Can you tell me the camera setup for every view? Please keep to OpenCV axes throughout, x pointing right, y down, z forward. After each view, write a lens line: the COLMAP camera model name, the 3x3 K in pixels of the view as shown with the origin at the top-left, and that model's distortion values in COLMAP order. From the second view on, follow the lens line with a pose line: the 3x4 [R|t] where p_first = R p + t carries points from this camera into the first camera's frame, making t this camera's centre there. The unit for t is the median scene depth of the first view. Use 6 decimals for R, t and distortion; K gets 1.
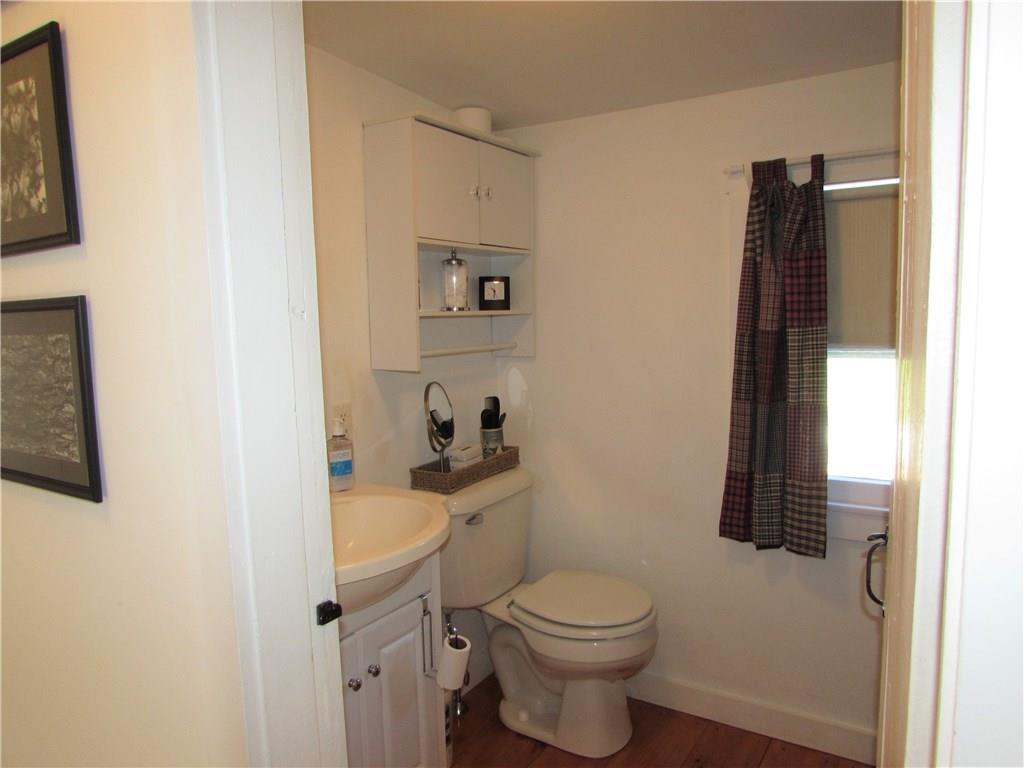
lens RADIAL K [[735.8, 0, 517.5], [0, 735.8, 375.3], [0, 0, 1]] dist [-0.047957, 0.028467]
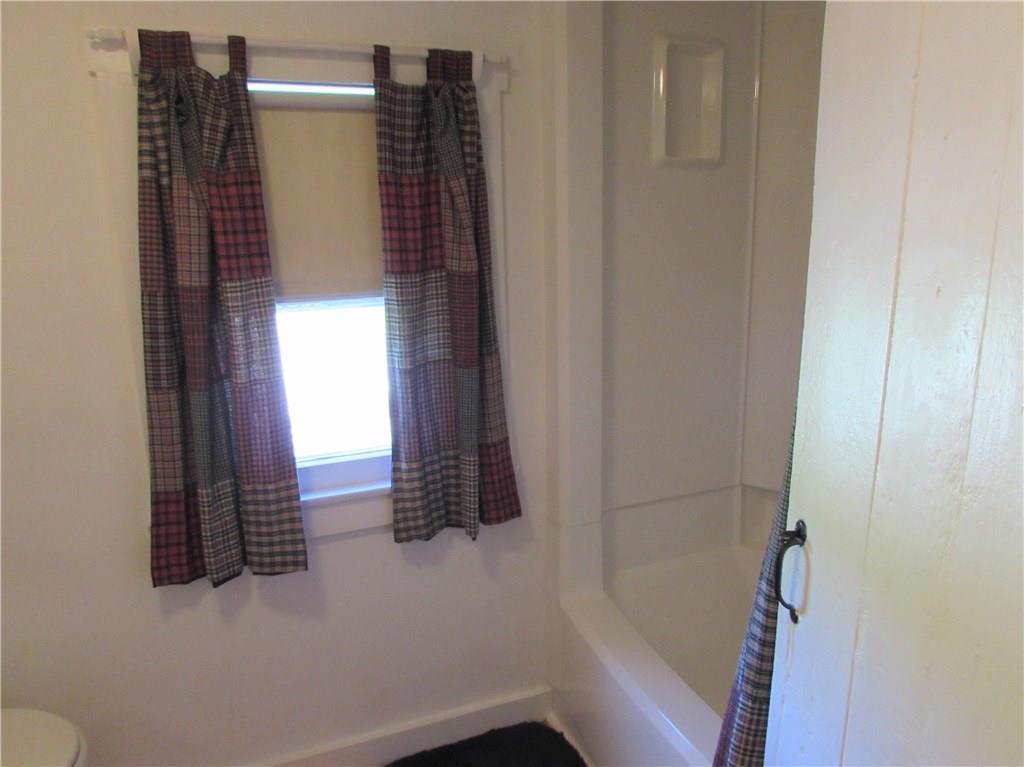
lens RADIAL K [[735.8, 0, 517.5], [0, 735.8, 374.8], [0, 0, 1]] dist [-0.047957, 0.028467]
pose [[0.562950, -0.155988, 0.811638, -0.061324], [0.078113, 0.987674, 0.135641, -0.048708], [-0.822792, -0.012959, 0.568195, 0.354919]]
